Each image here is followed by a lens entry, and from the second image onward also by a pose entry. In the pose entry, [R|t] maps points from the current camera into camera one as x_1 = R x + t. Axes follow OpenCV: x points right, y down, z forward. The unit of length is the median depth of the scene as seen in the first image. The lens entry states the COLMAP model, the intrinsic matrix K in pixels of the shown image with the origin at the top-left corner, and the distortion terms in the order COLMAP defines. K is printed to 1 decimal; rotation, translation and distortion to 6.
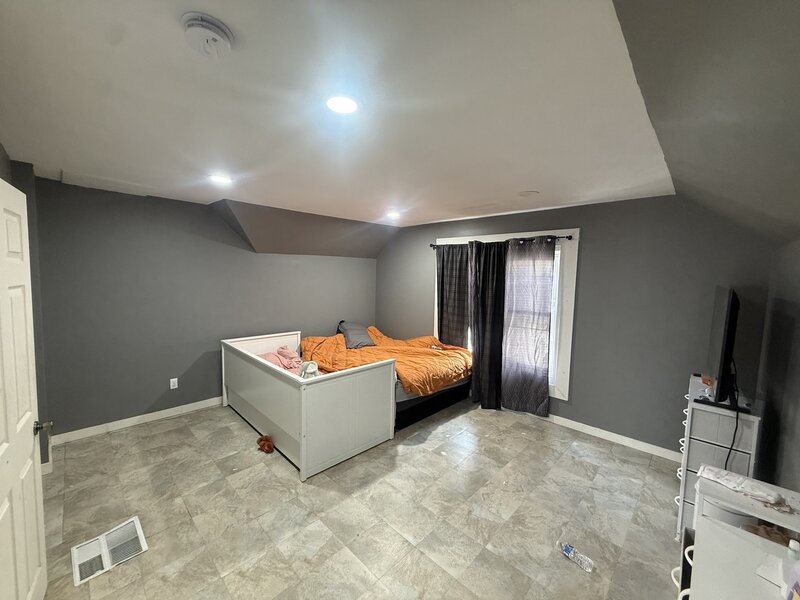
lens RADIAL K [[315.8, 0, 397.5], [0, 315.8, 299.4], [0, 0, 1]] dist [-0.000450, 0.000051]
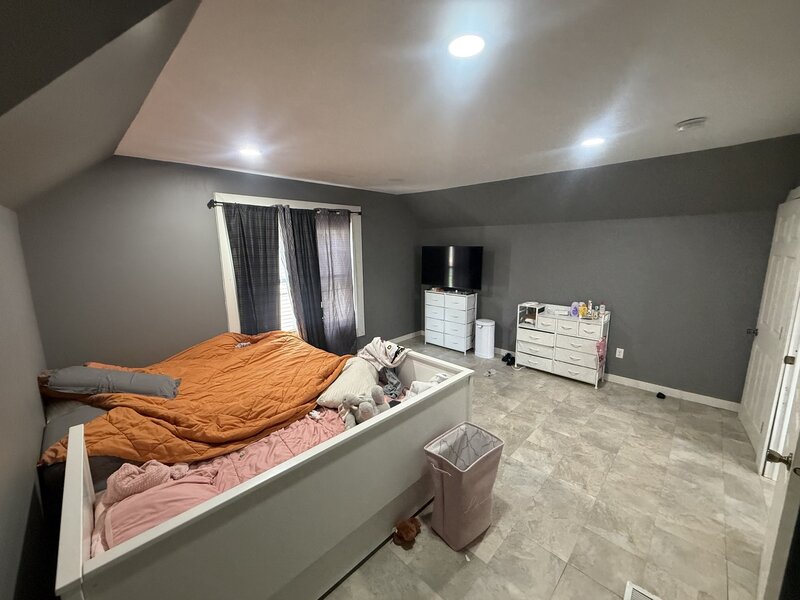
lens RADIAL K [[315.8, 0, 397.5], [0, 315.8, 299.4], [0, 0, 1]] dist [-0.000450, 0.000051]
pose [[0.009470, -0.199406, 0.979871, -0.771628], [0.086715, 0.976387, 0.197859, -0.088000], [-0.996188, 0.083096, 0.026538, 0.800334]]
